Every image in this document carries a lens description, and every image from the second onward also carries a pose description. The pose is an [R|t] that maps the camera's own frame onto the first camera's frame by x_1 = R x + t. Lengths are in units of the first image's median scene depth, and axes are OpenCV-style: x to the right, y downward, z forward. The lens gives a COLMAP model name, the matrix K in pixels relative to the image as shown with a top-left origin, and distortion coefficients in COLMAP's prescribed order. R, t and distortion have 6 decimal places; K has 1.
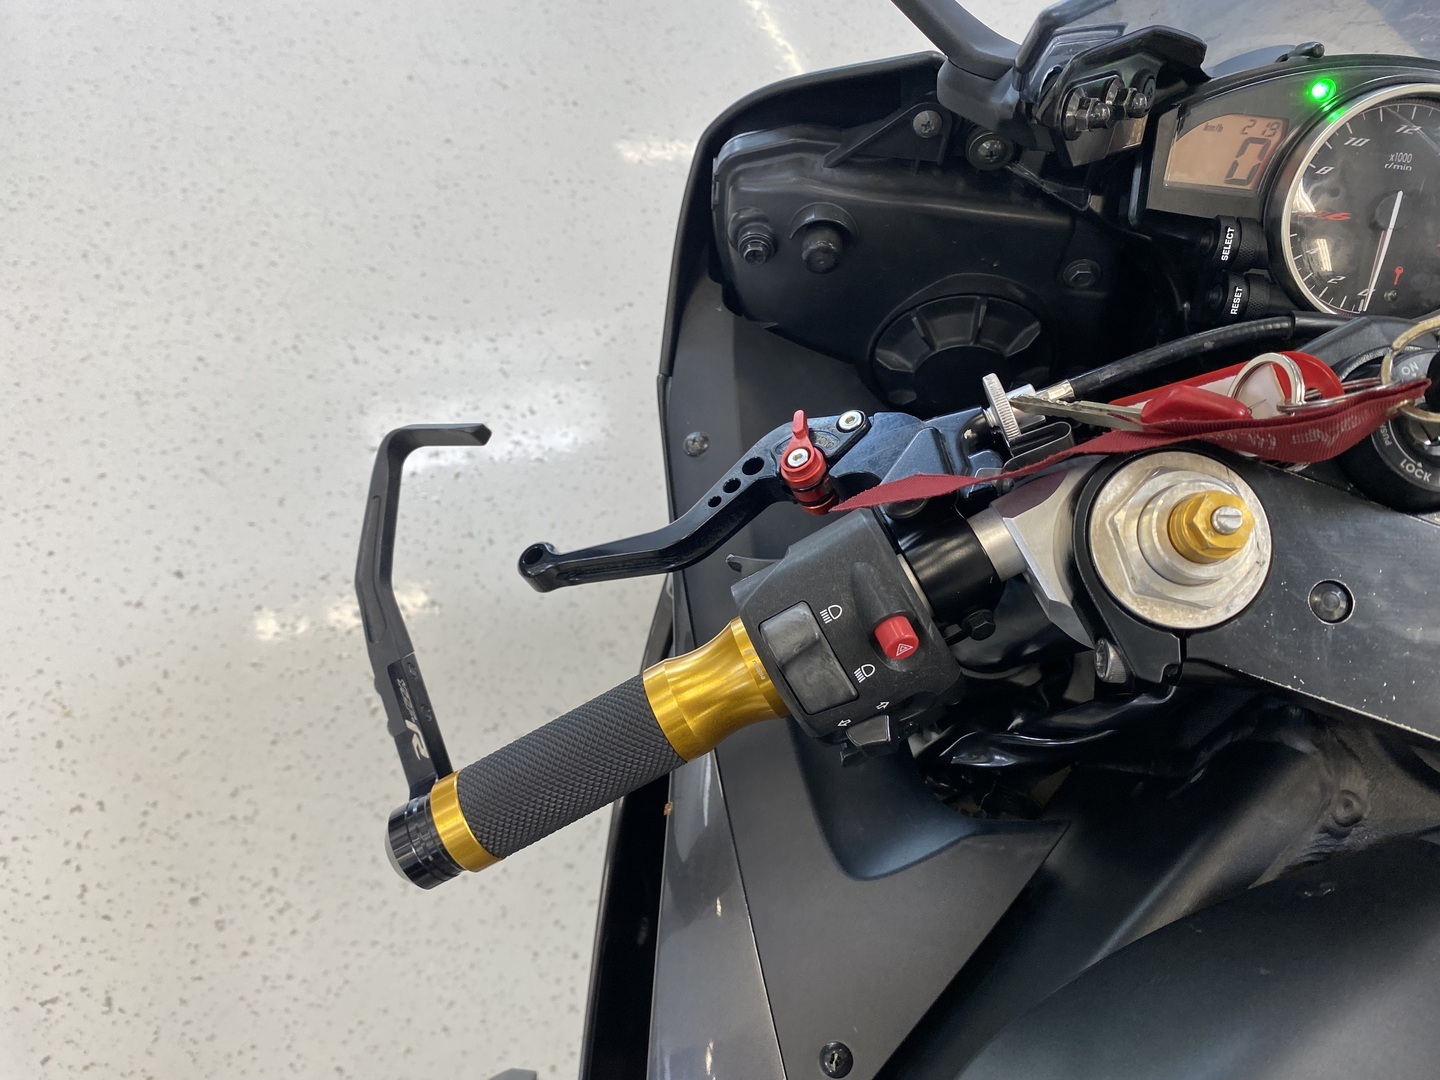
lens RADIAL K [[1108.1, 0, 716.8], [0, 1108.1, 550.2], [0, 0, 1]] dist [0.006868, -0.010663]
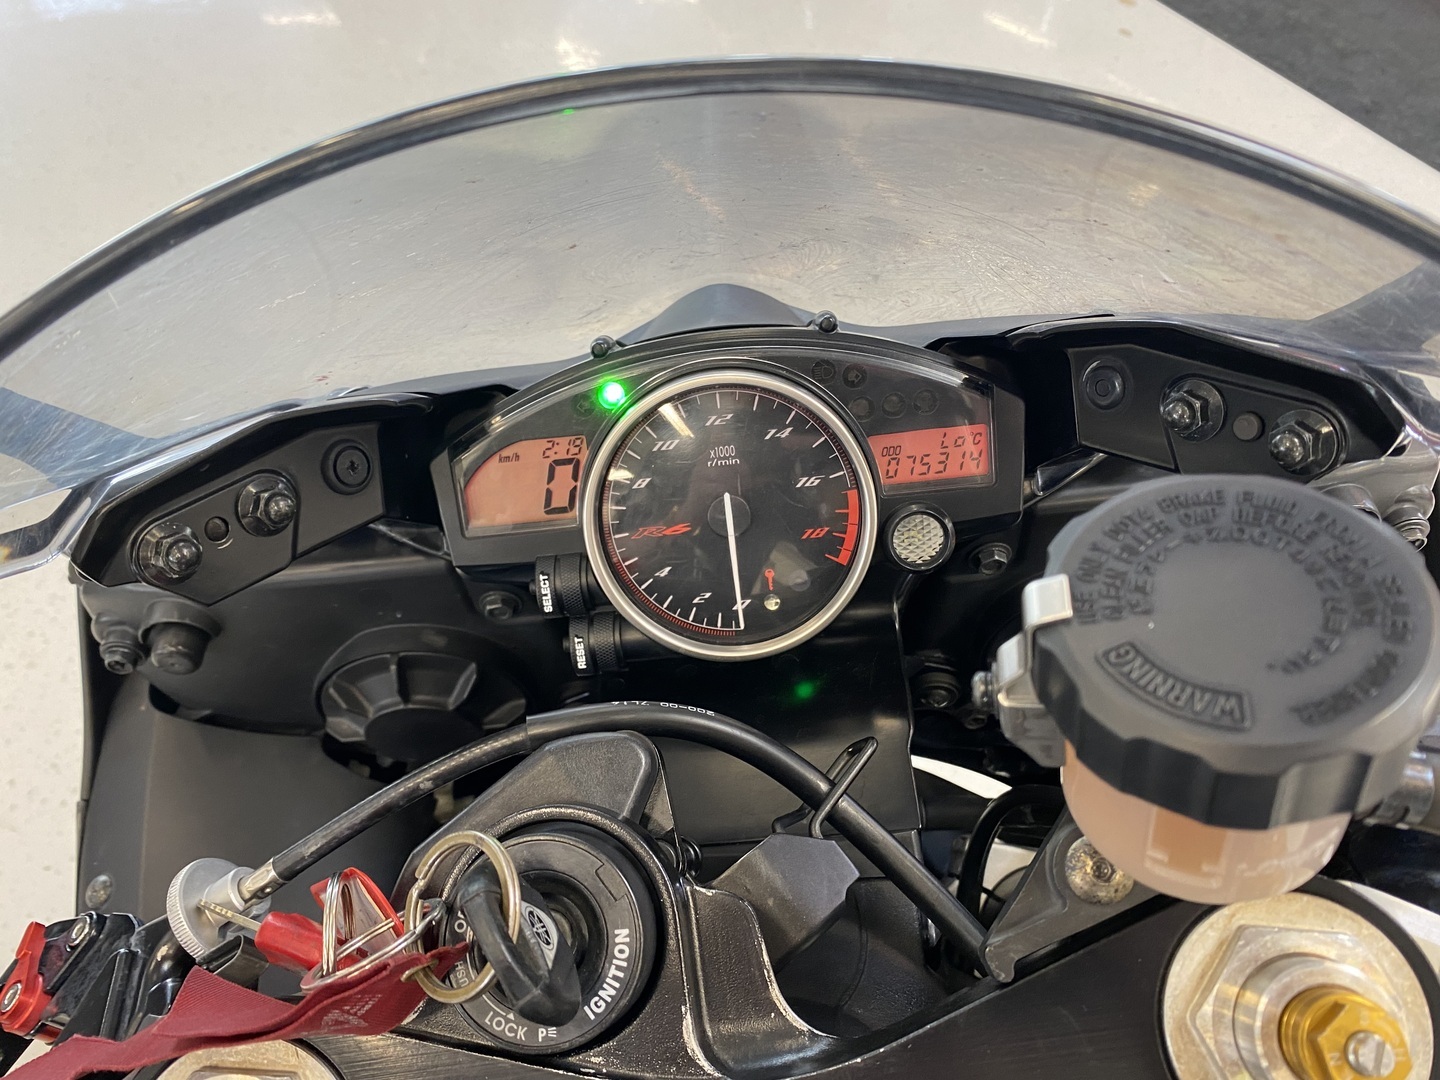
lens RADIAL K [[1108.1, 0, 716.8], [0, 1108.1, 550.2], [0, 0, 1]] dist [0.006868, -0.010663]
pose [[0.978022, -0.208464, -0.003881, 0.486797], [0.206648, 0.971643, -0.114922, -0.152704], [0.027728, 0.111594, 0.993367, 0.150208]]
